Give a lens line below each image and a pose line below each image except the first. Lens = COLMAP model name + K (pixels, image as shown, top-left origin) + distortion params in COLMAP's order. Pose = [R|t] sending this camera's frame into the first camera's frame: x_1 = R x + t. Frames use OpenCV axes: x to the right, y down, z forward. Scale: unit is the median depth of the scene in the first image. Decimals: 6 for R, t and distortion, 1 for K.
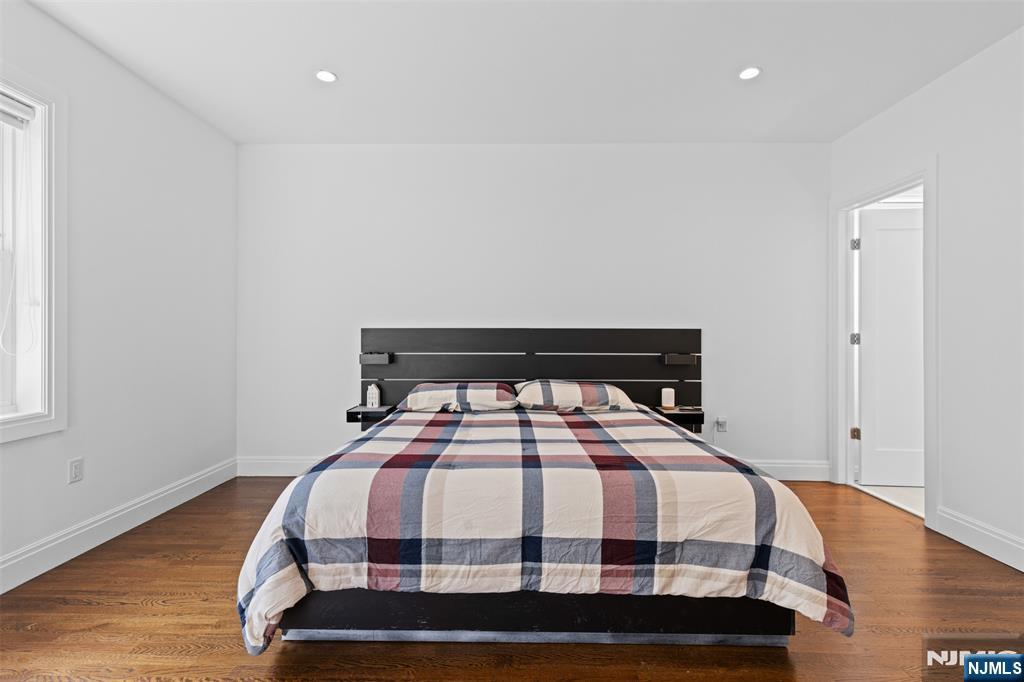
lens RADIAL K [[459.3, 0, 515.1], [0, 459.3, 335.6], [0, 0, 1]] dist [0.005727, -0.001068]
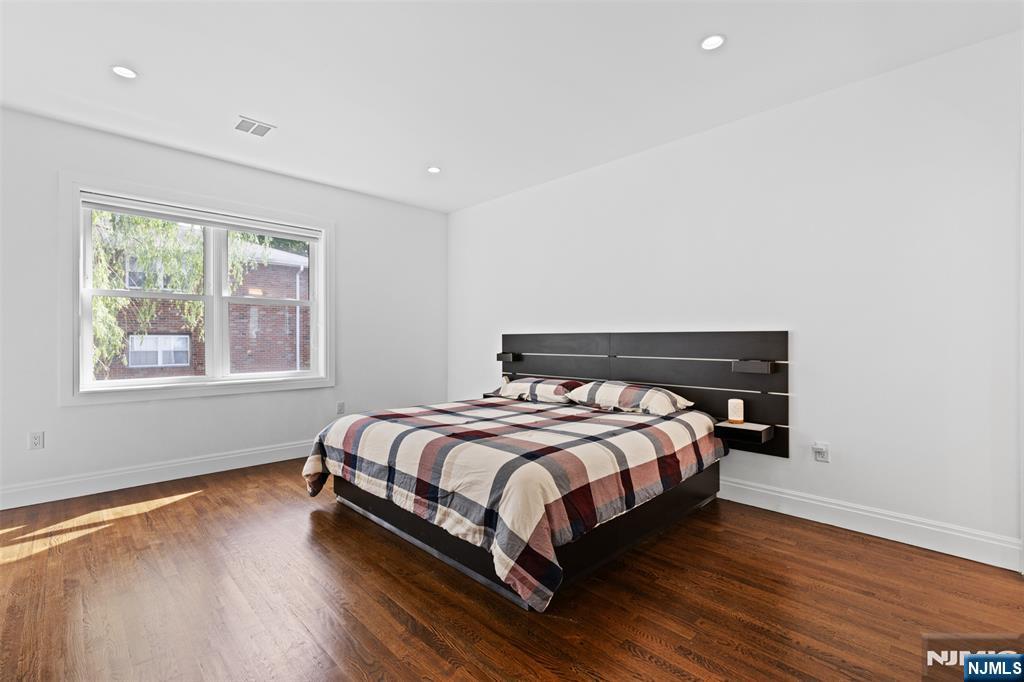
lens RADIAL K [[461.9, 0, 517.4], [0, 461.9, 339.3], [0, 0, 1]] dist [0.003339, -0.000381]
pose [[0.712350, -0.002774, -0.701819, 1.382420], [0.000566, 0.999994, -0.003378, 0.005907], [0.701824, 0.002009, 0.712348, 0.165792]]
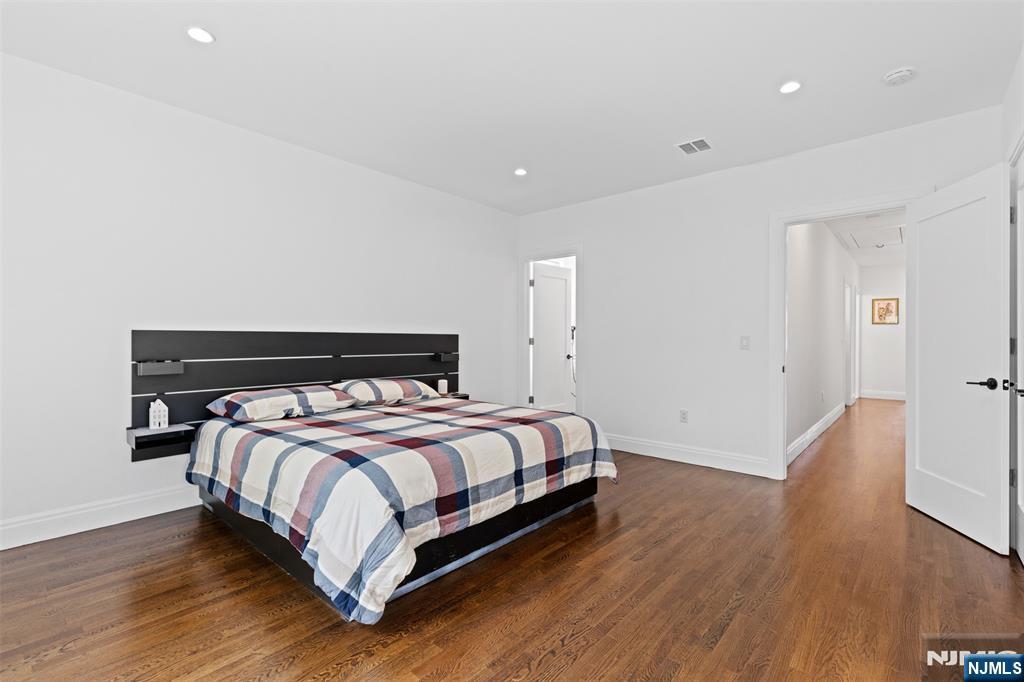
lens RADIAL K [[454.8, 0, 515.5], [0, 454.8, 340.4], [0, 0, 1]] dist [0.001921, -0.000073]
pose [[0.651099, -0.001757, 0.758991, -1.078773], [-0.001675, 0.999992, 0.003752, -0.004760], [-0.758991, -0.003714, 0.651090, 0.009568]]
